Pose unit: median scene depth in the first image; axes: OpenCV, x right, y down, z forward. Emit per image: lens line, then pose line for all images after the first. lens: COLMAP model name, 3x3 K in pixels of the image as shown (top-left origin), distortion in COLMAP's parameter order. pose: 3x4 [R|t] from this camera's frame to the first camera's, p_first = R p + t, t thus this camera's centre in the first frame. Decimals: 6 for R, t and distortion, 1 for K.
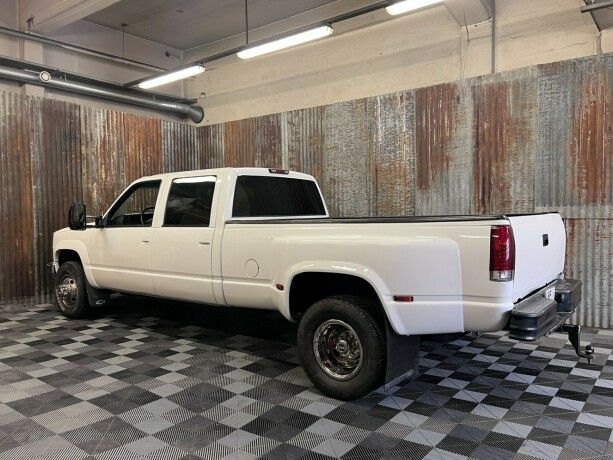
lens RADIAL K [[491.7, 0, 304.1], [0, 491.7, 232.5], [0, 0, 1]] dist [0.051982, -0.062969]
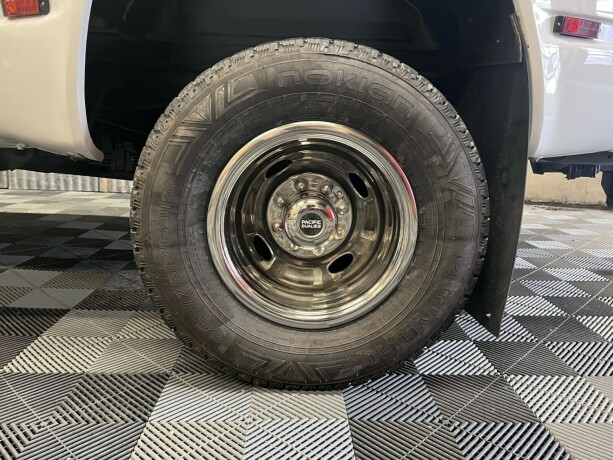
lens RADIAL K [[491.7, 0, 313.3], [0, 491.7, 244.2], [0, 0, 1]] dist [0.051982, -0.062969]
pose [[0.764401, -0.088973, 0.638573, -0.058436], [-0.024533, 0.985701, 0.166706, 0.100823], [-0.644274, -0.143096, 0.751288, 0.397588]]
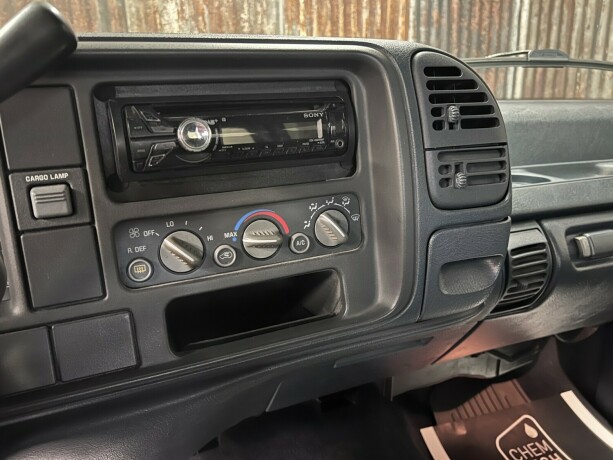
lens RADIAL K [[463.3, 0, 305.8], [0, 463.3, 233.6], [0, 0, 1]] dist [0.053667, -0.069096]
pose [[0.859755, 0.131450, -0.493500, -0.222678], [0.000867, 0.965931, 0.258798, -0.028681], [0.510706, -0.222931, 0.830350, 0.867624]]
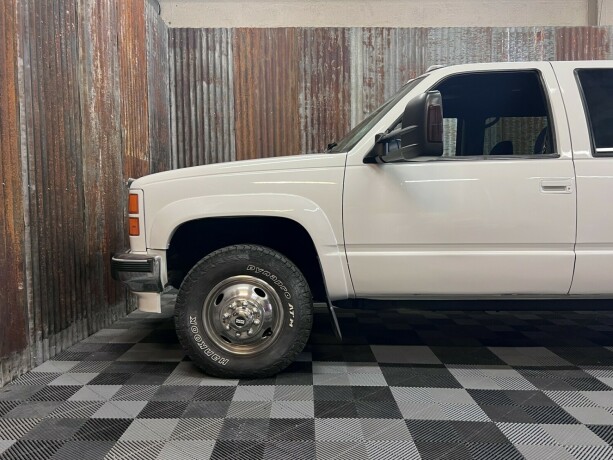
lens RADIAL K [[491.7, 0, 307.2], [0, 491.7, 232.9], [0, 0, 1]] dist [0.051982, -0.062969]
pose [[0.788794, -0.024624, 0.614165, -0.611489], [0.020128, 0.999696, 0.014231, 0.038680], [-0.614329, 0.001137, 0.789050, 0.567719]]
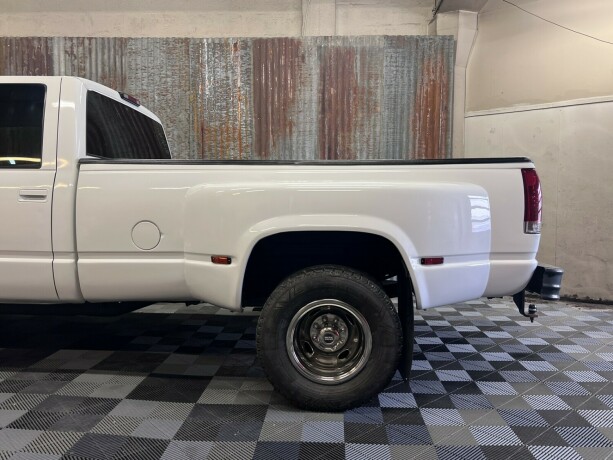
lens RADIAL K [[491.7, 0, 308.9], [0, 491.7, 234.5], [0, 0, 1]] dist [0.051982, -0.062969]
pose [[0.821430, -0.005410, 0.570284, -0.179208], [-0.001393, 0.999933, 0.011493, 0.039469], [-0.570308, -0.010235, 0.821368, 0.224942]]
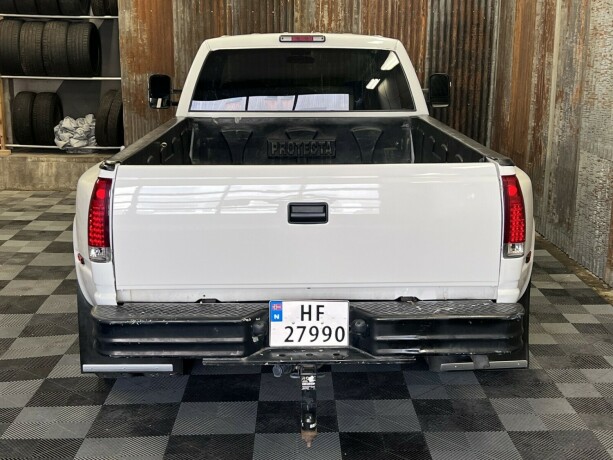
lens RADIAL K [[881.0, 0, 310.6], [0, 881.0, 235.1], [0, 0, 1]] dist [0.068173, 0.000000]
pose [[0.625821, 0.184527, -0.757825, 0.646506], [-0.039459, 0.977857, 0.205519, -0.084044], [0.778968, -0.098715, 0.619244, 0.211828]]
